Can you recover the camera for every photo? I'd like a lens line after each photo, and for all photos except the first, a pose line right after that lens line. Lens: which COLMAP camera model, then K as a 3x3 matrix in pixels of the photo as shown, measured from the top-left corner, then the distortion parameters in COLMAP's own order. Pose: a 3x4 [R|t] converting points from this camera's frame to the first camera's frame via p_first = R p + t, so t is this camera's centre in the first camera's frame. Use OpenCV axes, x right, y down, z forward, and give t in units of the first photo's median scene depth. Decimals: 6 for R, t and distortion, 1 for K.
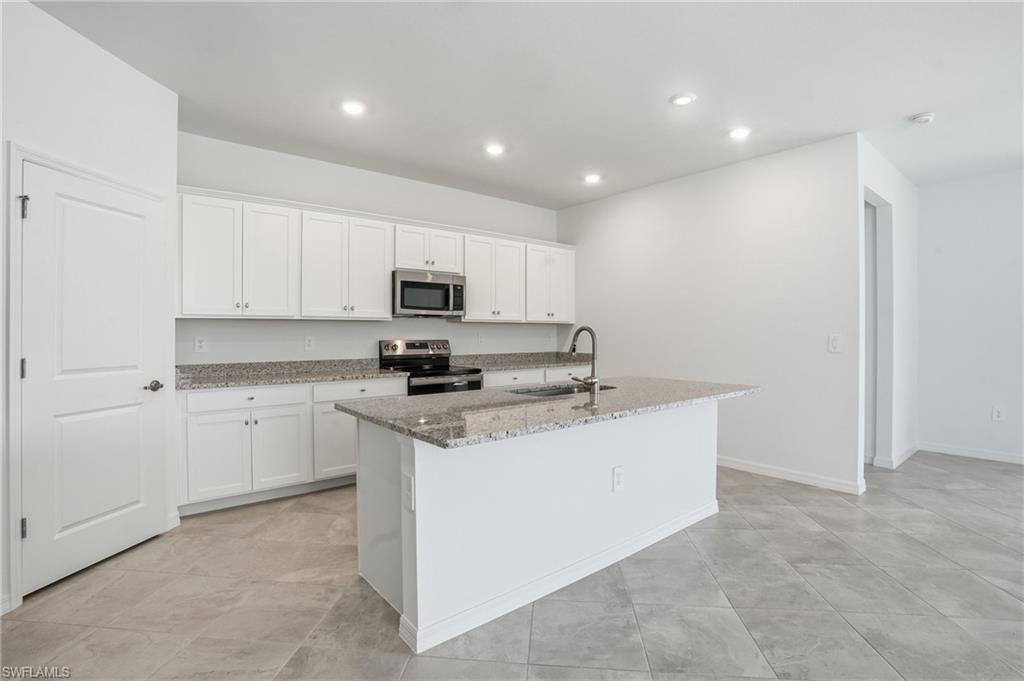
lens RADIAL K [[482.9, 0, 512.0], [0, 482.9, 335.8], [0, 0, 1]] dist [-0.069675, 0.033388]
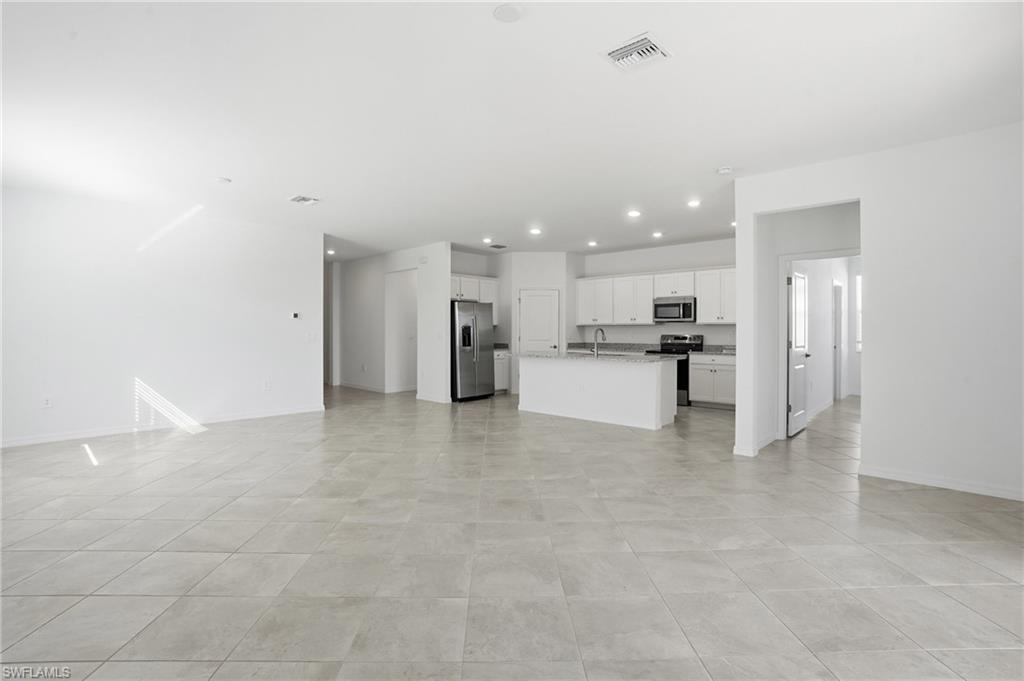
lens RADIAL K [[507.7, 0, 512.0], [0, 507.7, 340.5], [0, 0, 1]] dist [-0.000083, 0.000206]
pose [[0.143147, 0.019981, -0.989500, 1.882323], [-0.006990, 0.999792, 0.019178, -0.002432], [0.989677, 0.004172, 0.143257, 0.136865]]
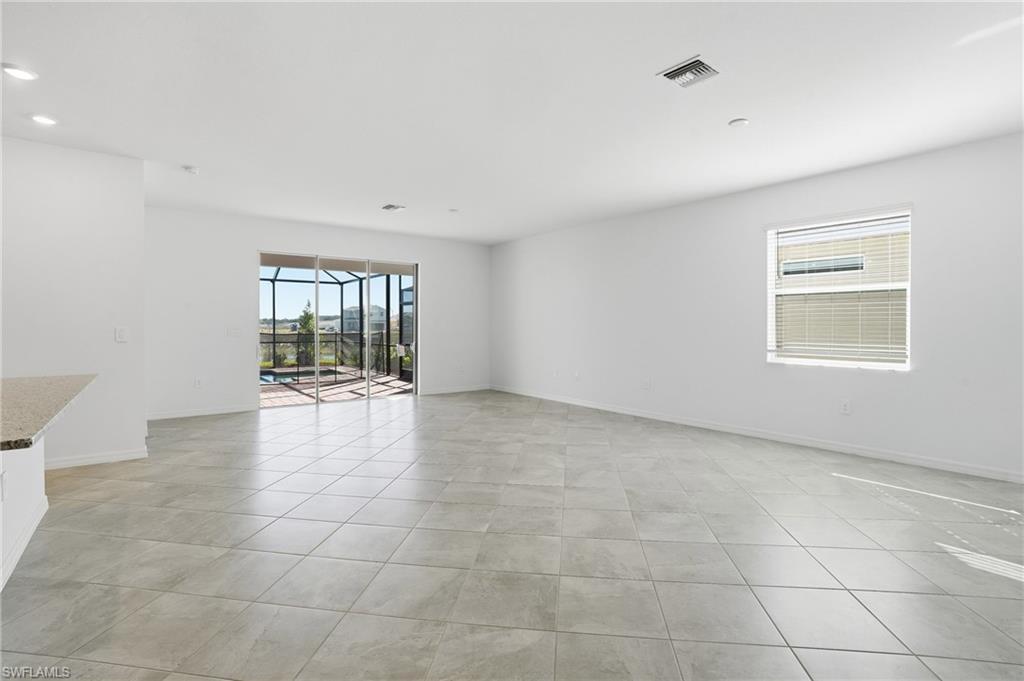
lens RADIAL K [[489.4, 0, 508.0], [0, 489.4, 335.5], [0, 0, 1]] dist [-0.040789, 0.000038]
pose [[0.030020, -0.018468, 0.999379, -0.404582], [0.005931, 0.999815, 0.018298, 0.003919], [-0.999532, 0.005378, 0.030124, 0.016046]]
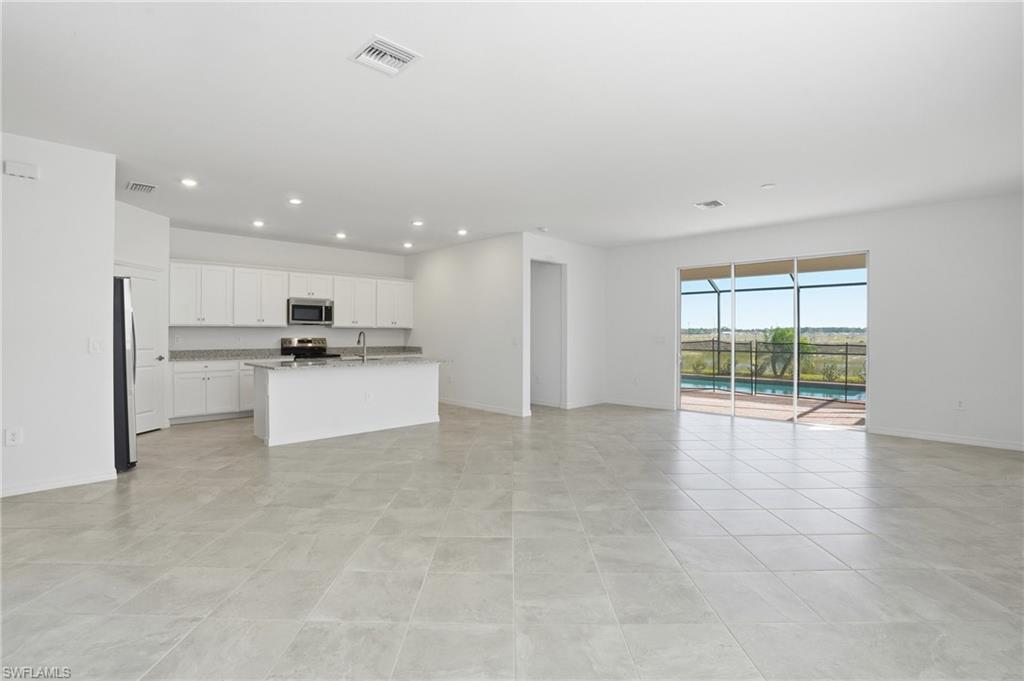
lens RADIAL K [[489.4, 0, 508.0], [0, 489.4, 335.5], [0, 0, 1]] dist [-0.040789, 0.000038]
pose [[0.997039, 0.002880, 0.076846, 0.468266], [-0.002631, 0.999991, -0.003335, 0.004297], [-0.076855, 0.003123, 0.997037, -0.935889]]
